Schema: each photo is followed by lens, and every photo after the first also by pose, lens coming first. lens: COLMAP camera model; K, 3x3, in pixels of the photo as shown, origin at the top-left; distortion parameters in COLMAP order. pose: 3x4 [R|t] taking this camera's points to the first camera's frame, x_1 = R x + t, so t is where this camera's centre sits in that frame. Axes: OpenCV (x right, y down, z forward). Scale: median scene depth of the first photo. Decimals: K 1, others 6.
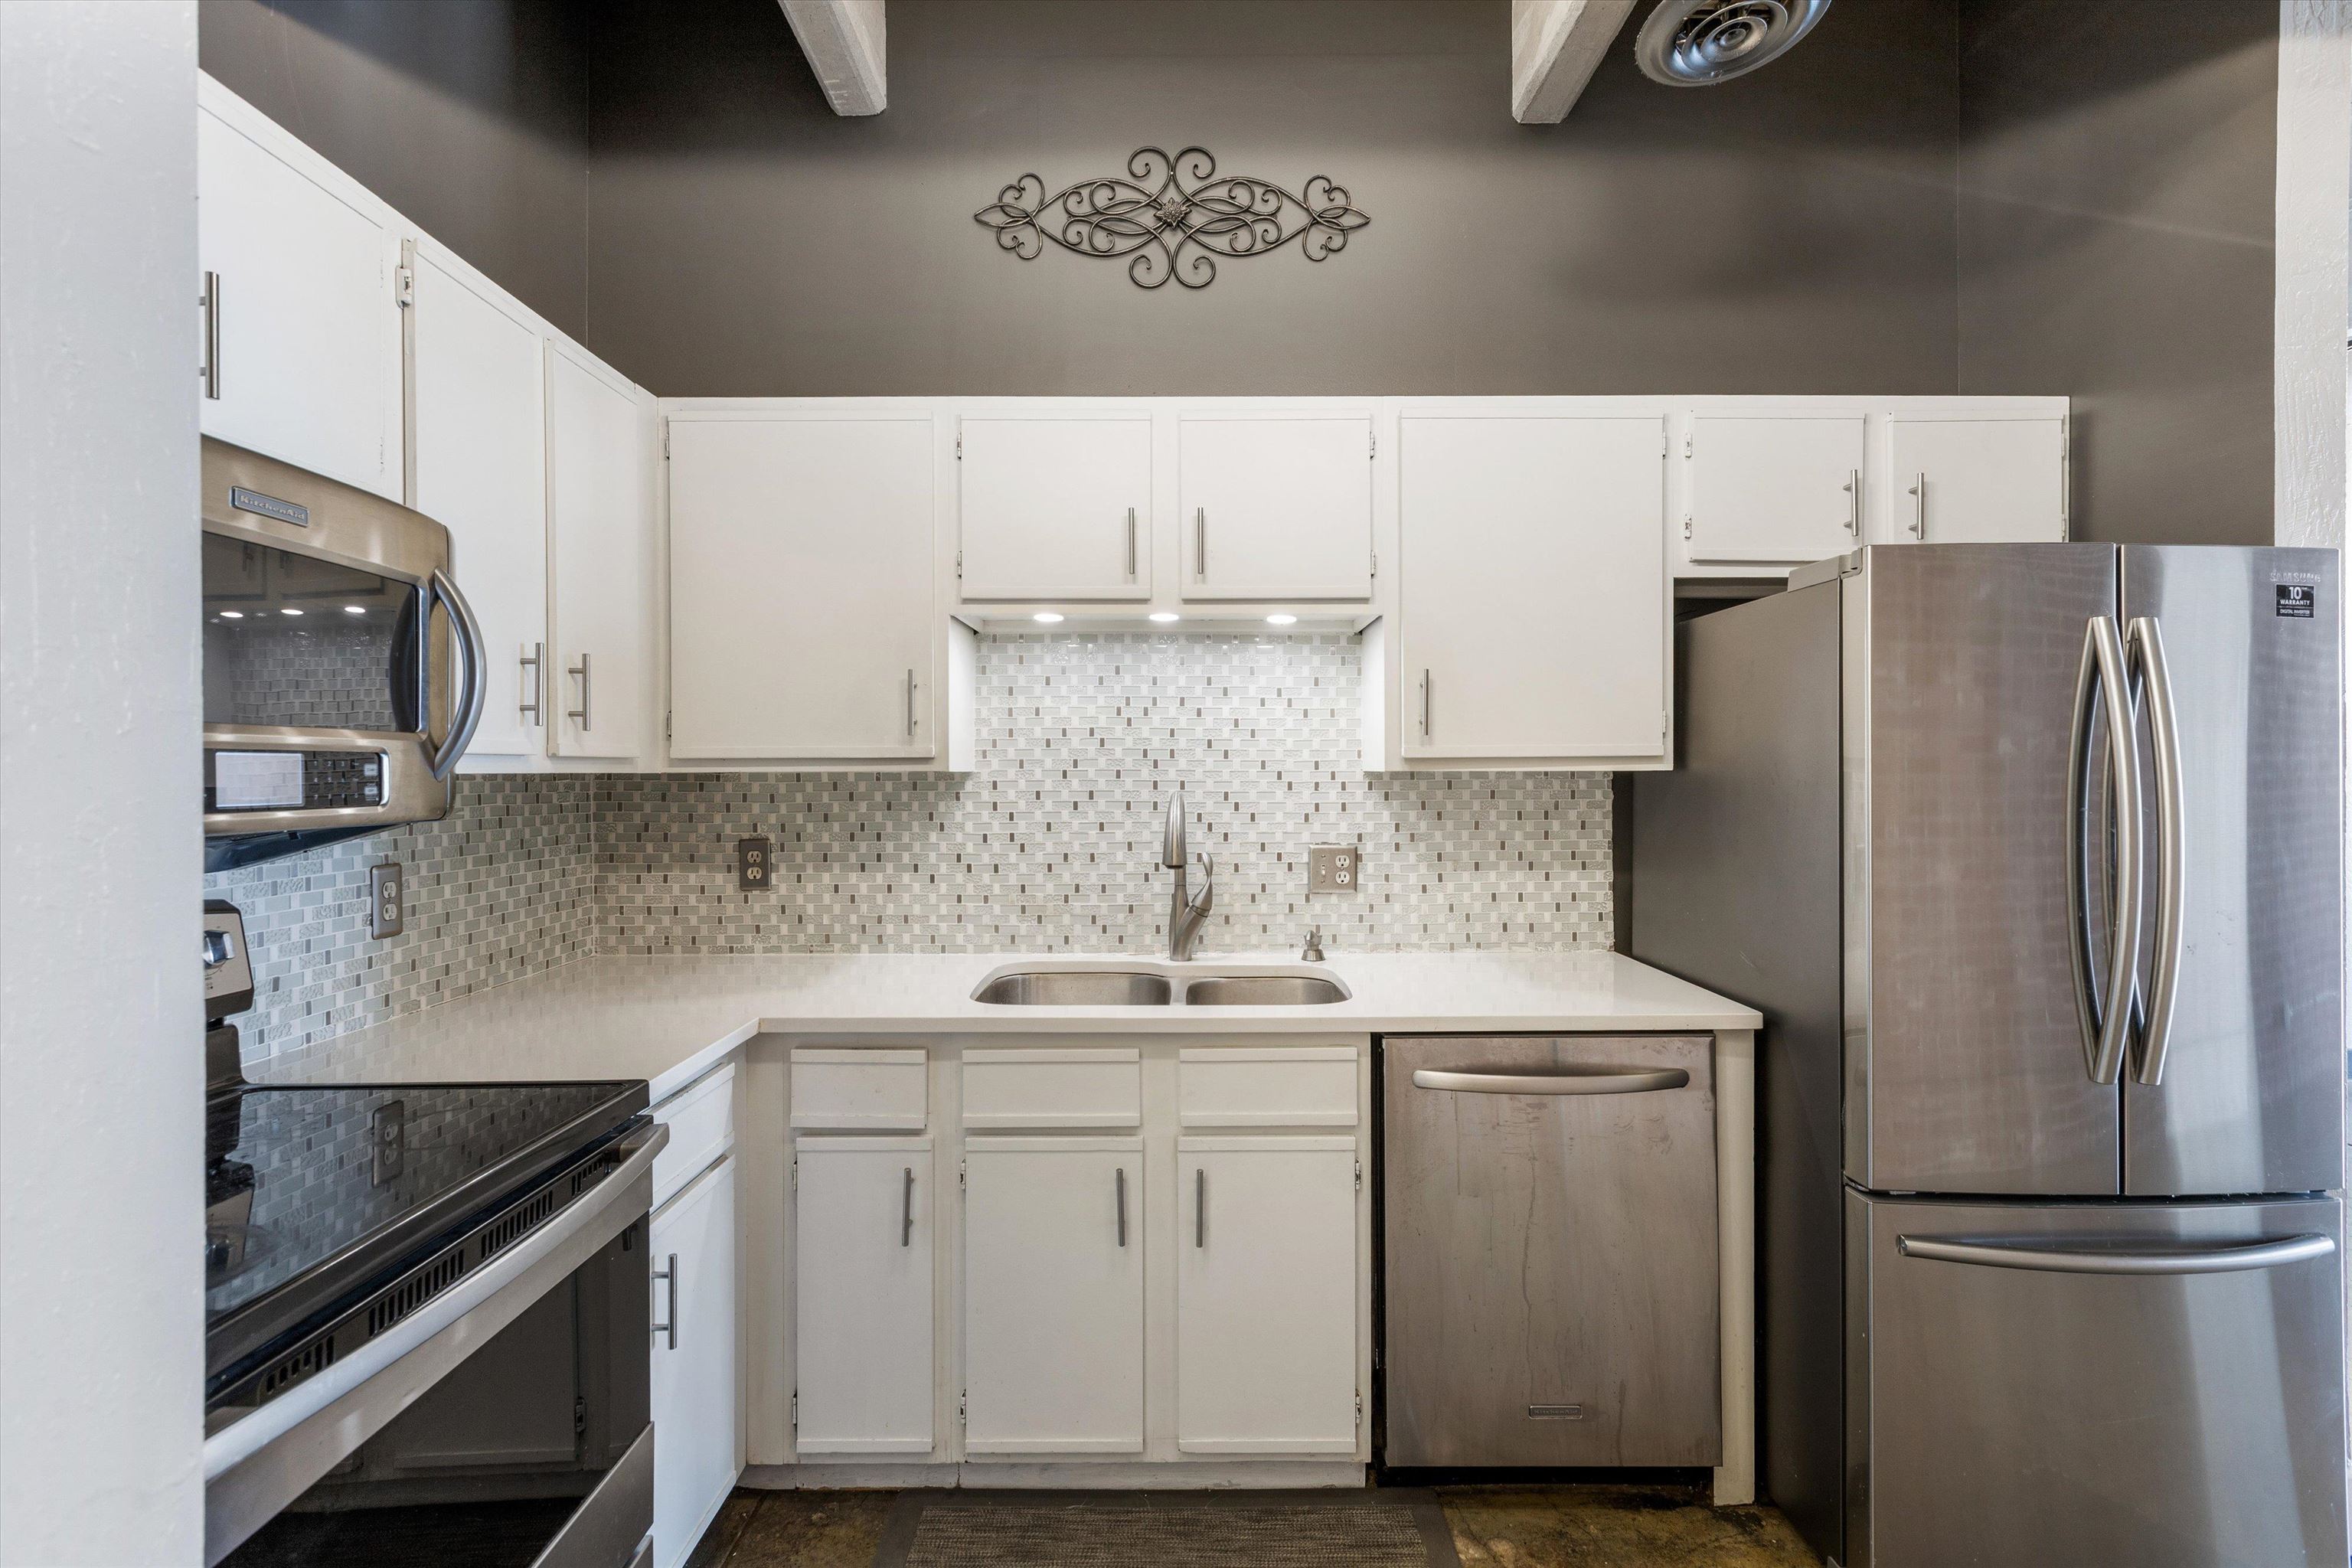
lens RADIAL K [[1072.4, 0, 1171.3], [0, 1072.4, 780.9], [0, 0, 1]] dist [0.010907, 0.000066]
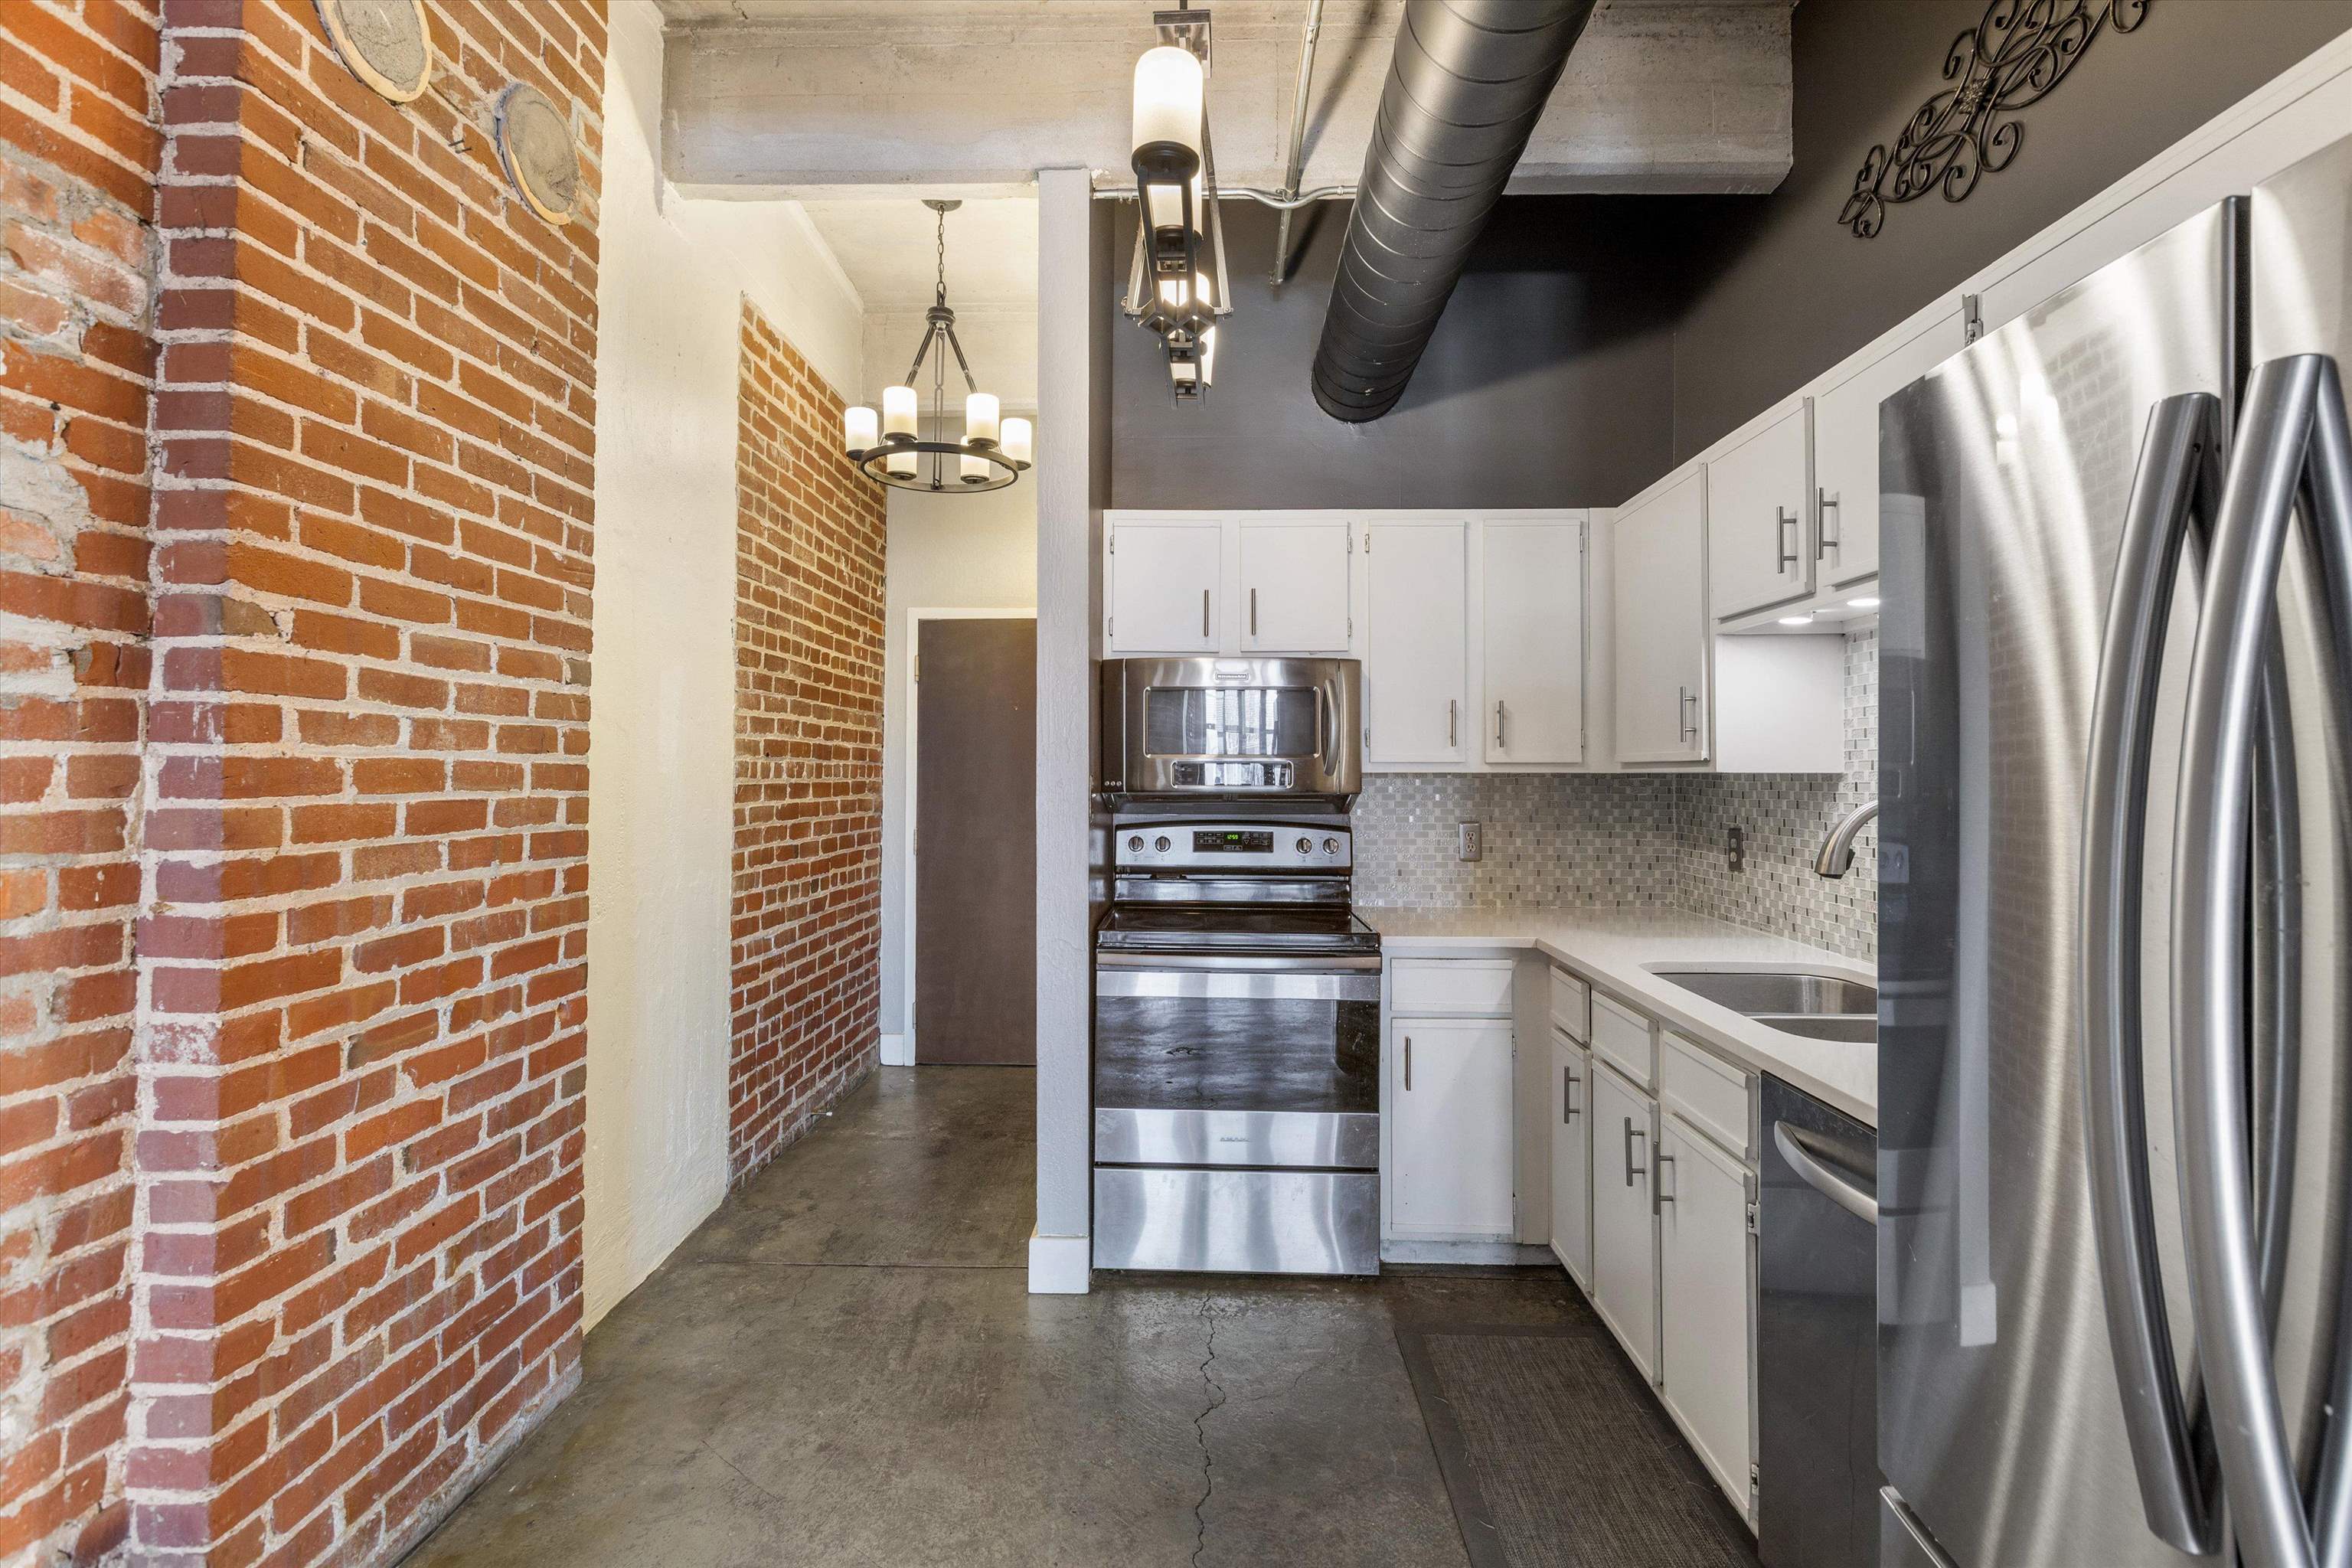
lens RADIAL K [[1072.4, 0, 1171.3], [0, 1072.4, 780.9], [0, 0, 1]] dist [0.010907, 0.000066]
pose [[-0.030691, 0.010552, -0.999473, 0.851001], [-0.010496, 0.999886, 0.010879, -0.005609], [0.999474, 0.010824, -0.030577, 0.413285]]
